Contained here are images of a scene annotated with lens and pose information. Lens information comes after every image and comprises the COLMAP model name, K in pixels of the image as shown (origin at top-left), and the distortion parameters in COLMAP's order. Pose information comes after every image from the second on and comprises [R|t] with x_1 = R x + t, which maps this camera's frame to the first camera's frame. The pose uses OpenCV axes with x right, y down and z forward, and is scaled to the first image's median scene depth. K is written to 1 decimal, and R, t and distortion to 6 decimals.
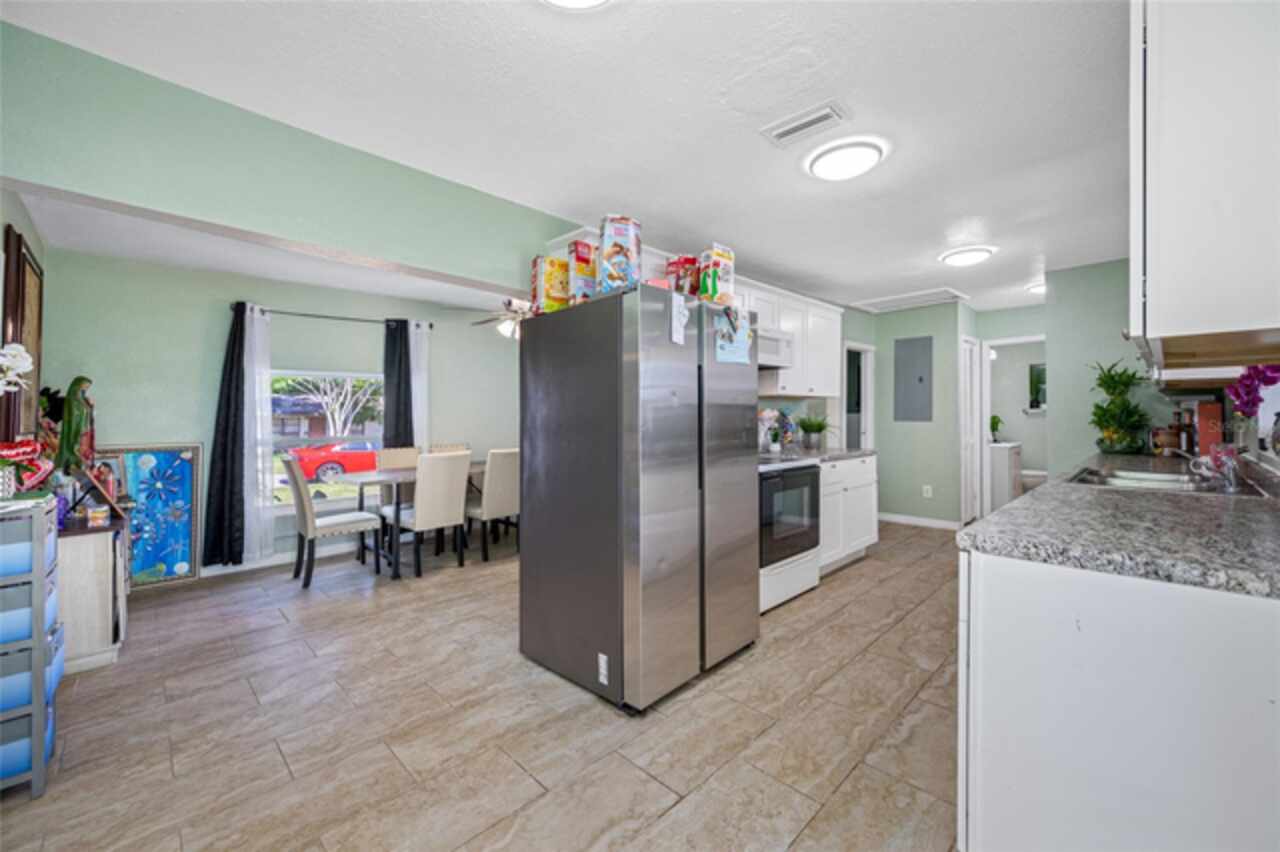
lens RADIAL K [[511.3, 0, 632.2], [0, 511.3, 422.2], [0, 0, 1]] dist [0.014030, -0.001030]
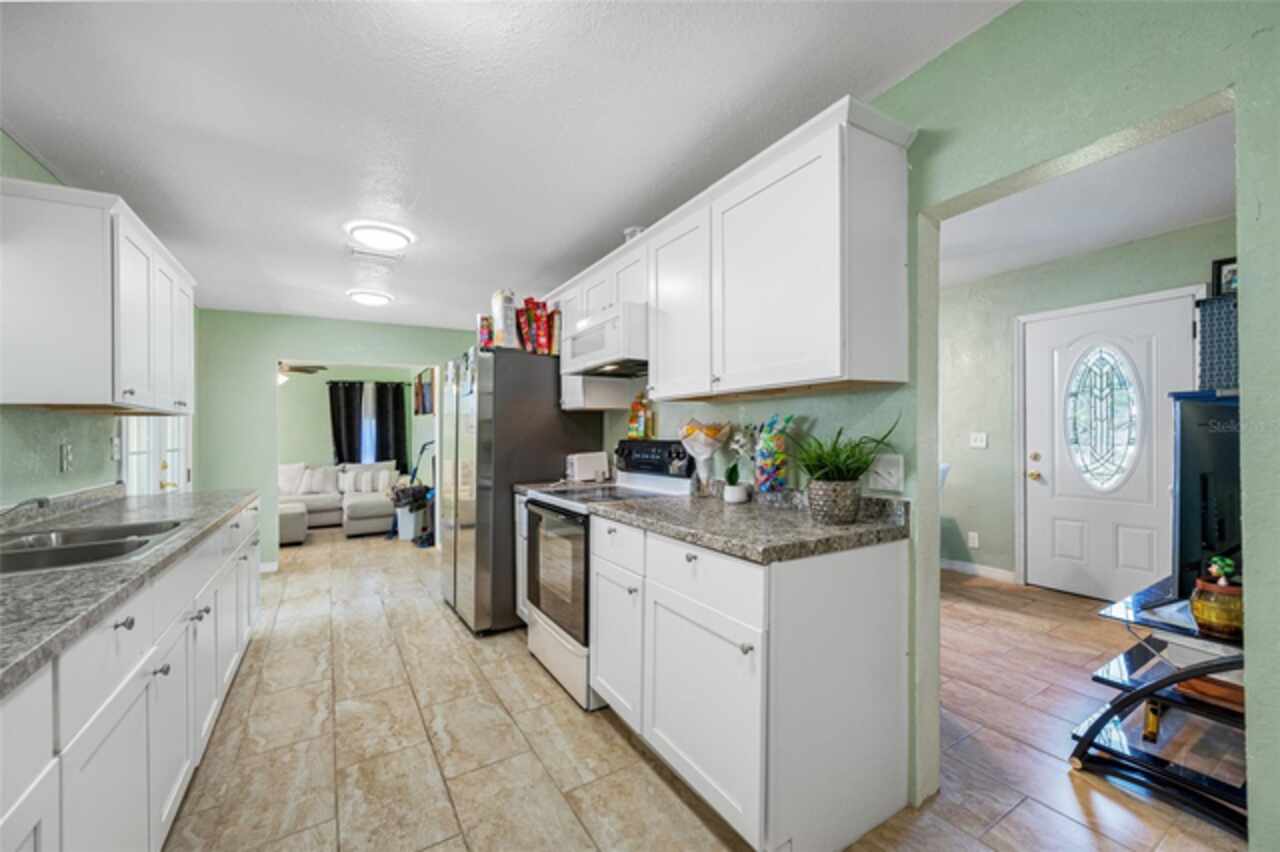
lens RADIAL K [[511.3, 0, 637.3], [0, 511.3, 432.1], [0, 0, 1]] dist [0.014030, -0.001030]
pose [[-0.225553, 0.015309, -0.974111, 0.854687], [0.011600, 0.999848, 0.013027, -0.020964], [0.974162, -0.008362, -0.225696, 1.089014]]
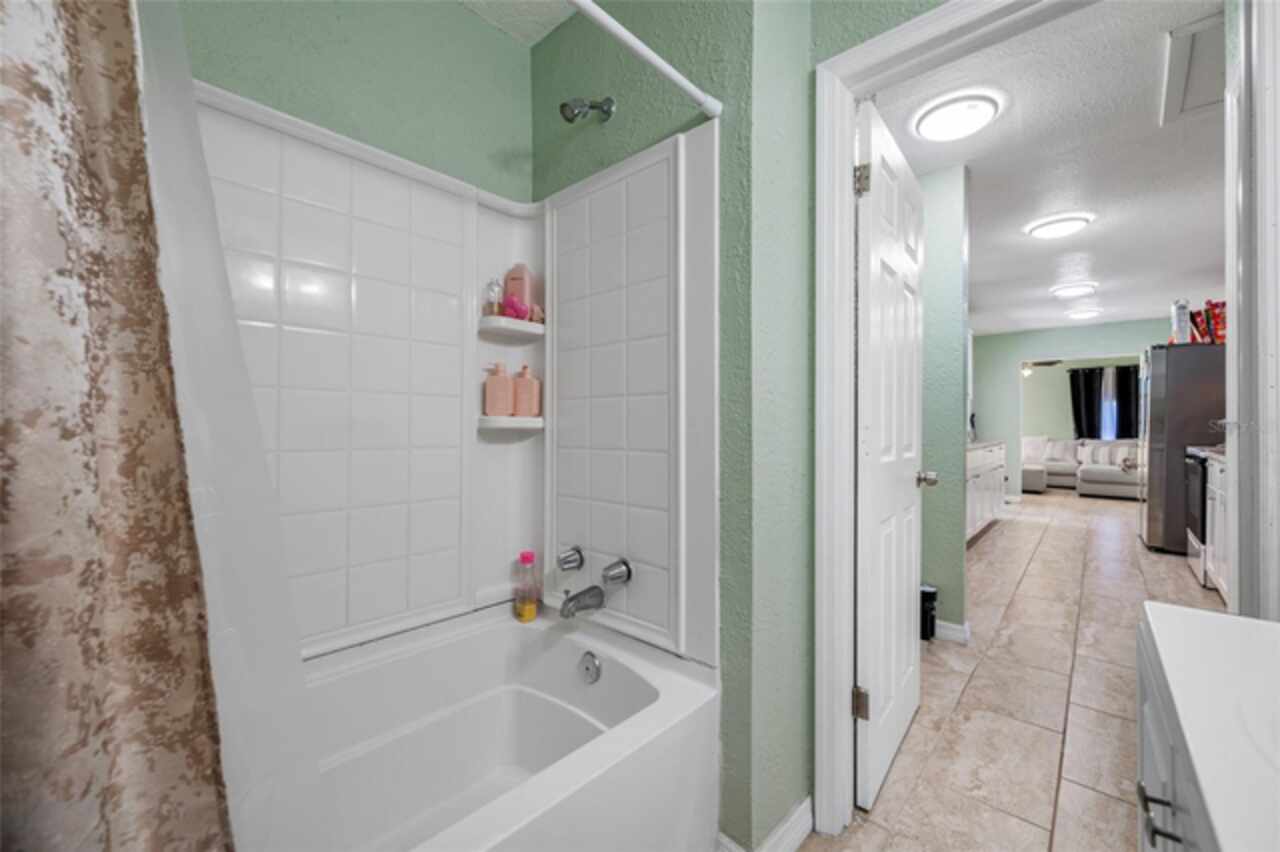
lens RADIAL K [[511.3, 0, 640.0], [0, 511.3, 423.7], [0, 0, 1]] dist [0.014030, -0.001030]
pose [[-0.997694, 0.011821, -0.066828, 1.344396], [0.011337, 0.999907, 0.007616, 0.004633], [0.066912, 0.006841, -0.997735, 1.742496]]
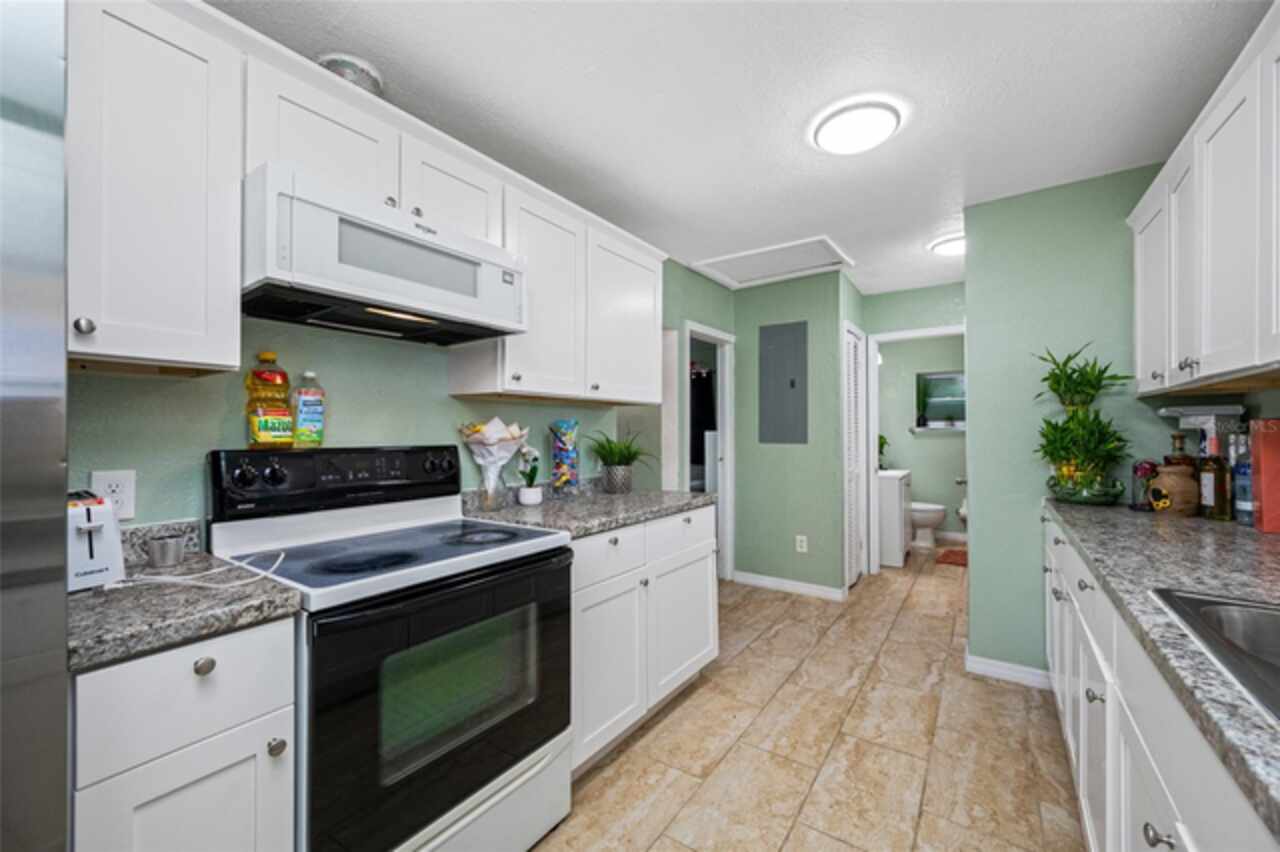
lens RADIAL K [[511.3, 0, 649.2], [0, 511.3, 425.8], [0, 0, 1]] dist [0.014030, -0.001030]
pose [[0.977450, 0.010514, 0.210905, 0.302750], [-0.005623, 0.999701, -0.023779, -0.011025], [-0.211092, 0.022057, 0.977217, 0.486880]]
